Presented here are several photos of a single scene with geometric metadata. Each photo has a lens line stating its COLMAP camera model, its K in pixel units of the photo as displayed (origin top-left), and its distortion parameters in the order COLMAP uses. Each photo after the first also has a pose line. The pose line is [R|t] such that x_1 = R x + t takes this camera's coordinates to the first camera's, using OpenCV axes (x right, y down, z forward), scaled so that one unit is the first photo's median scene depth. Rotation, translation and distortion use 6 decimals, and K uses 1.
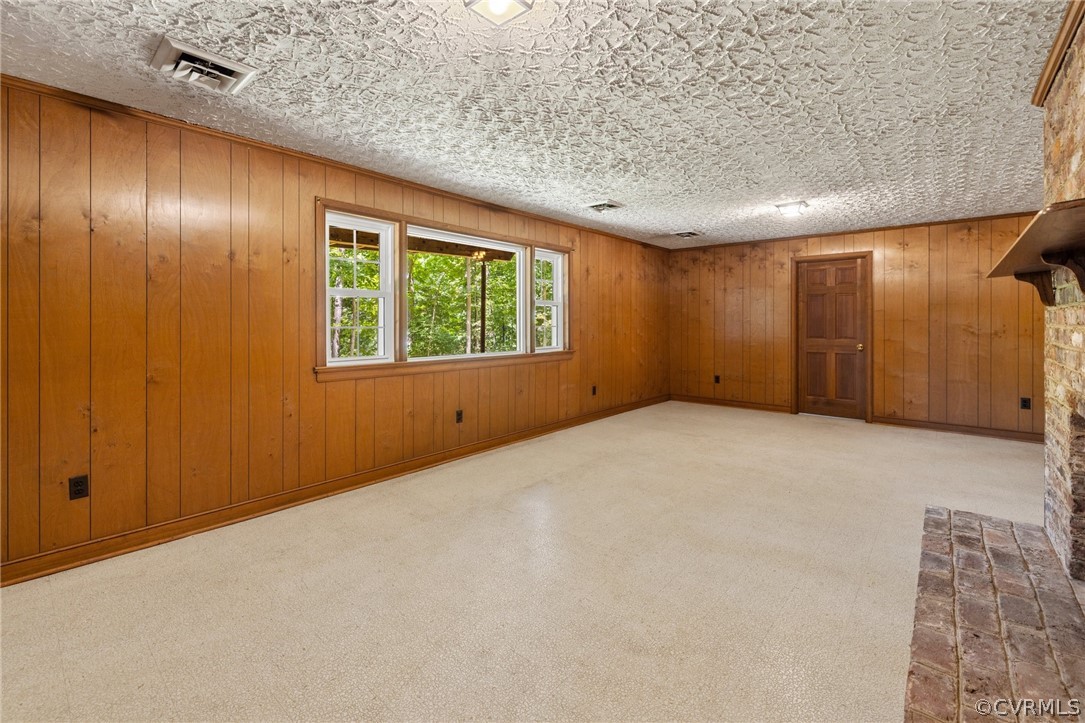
lens RADIAL K [[474.2, 0, 542.6], [0, 474.2, 323.0], [0, 0, 1]] dist [-0.000346, -0.000037]
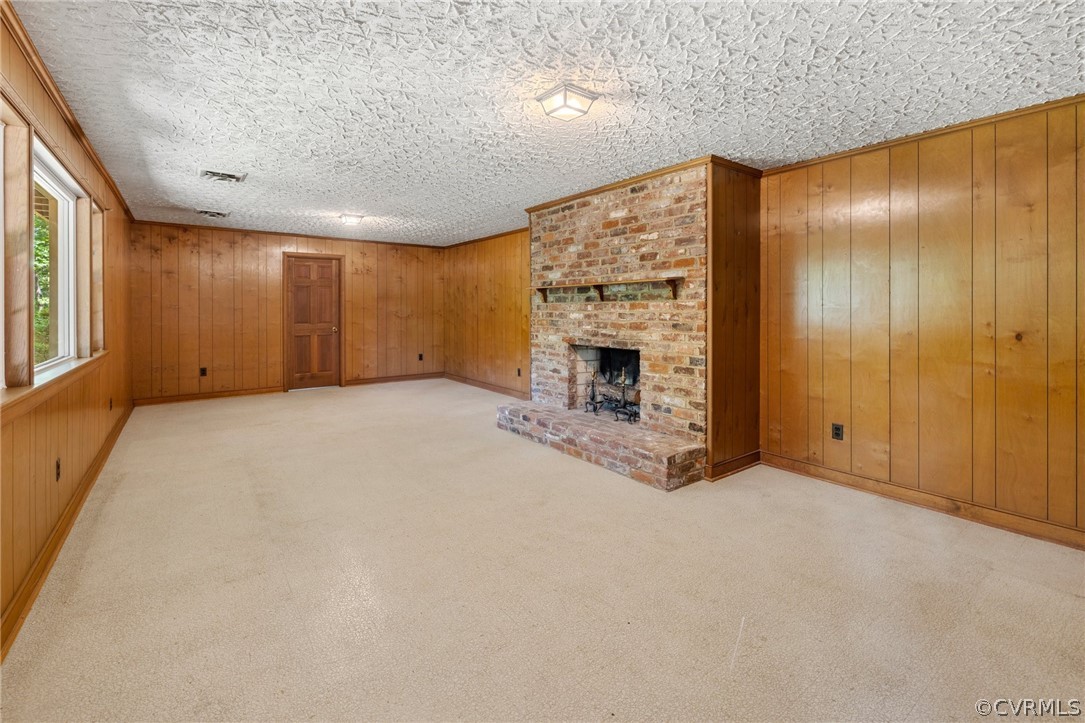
lens RADIAL K [[457.1, 0, 540.9], [0, 457.1, 310.1], [0, 0, 1]] dist [-0.000397, -0.000050]
pose [[0.208196, -0.002213, 0.978085, -0.410107], [0.001295, 0.999997, 0.001987, -0.002319], [-0.978086, 0.000853, 0.208199, 0.193438]]
